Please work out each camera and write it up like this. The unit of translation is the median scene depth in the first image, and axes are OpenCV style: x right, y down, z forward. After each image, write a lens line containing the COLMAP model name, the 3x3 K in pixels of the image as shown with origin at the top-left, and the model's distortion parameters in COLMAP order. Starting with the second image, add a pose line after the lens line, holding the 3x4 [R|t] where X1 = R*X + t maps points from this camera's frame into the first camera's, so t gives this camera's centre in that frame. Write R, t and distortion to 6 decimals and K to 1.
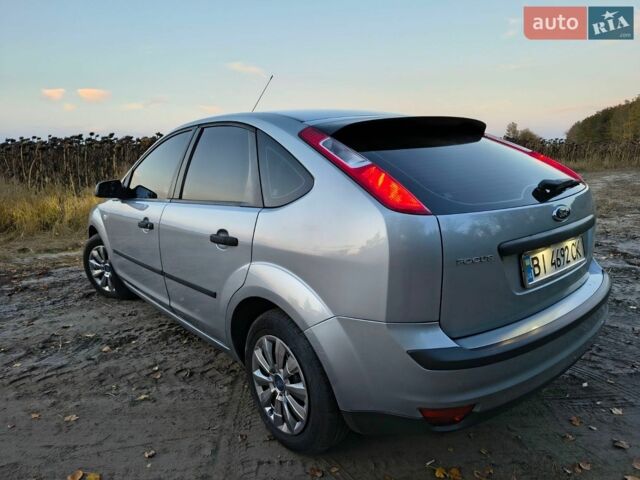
lens RADIAL K [[484.2, 0, 320.0], [0, 484.2, 240.0], [0, 0, 1]] dist [0.001648, -0.002448]
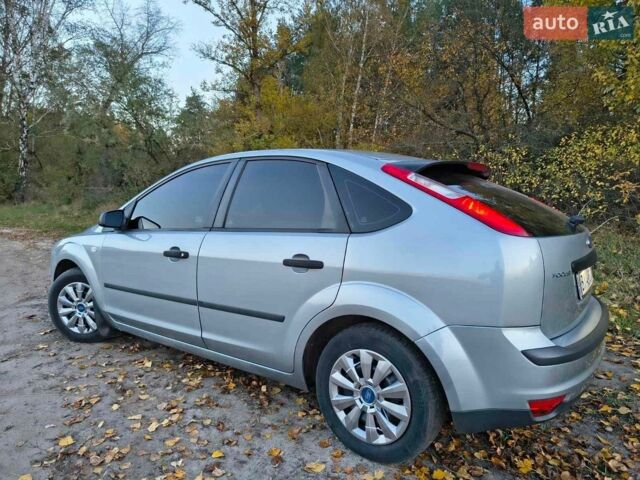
lens RADIAL K [[484.2, 0, 320.0], [0, 484.2, 240.0], [0, 0, 1]] dist [0.001648, -0.002448]
pose [[0.966222, 0.019654, 0.256960, -0.436374], [0.007255, 0.994618, -0.103355, 0.057273], [-0.257609, 0.101728, 0.960879, -0.028286]]
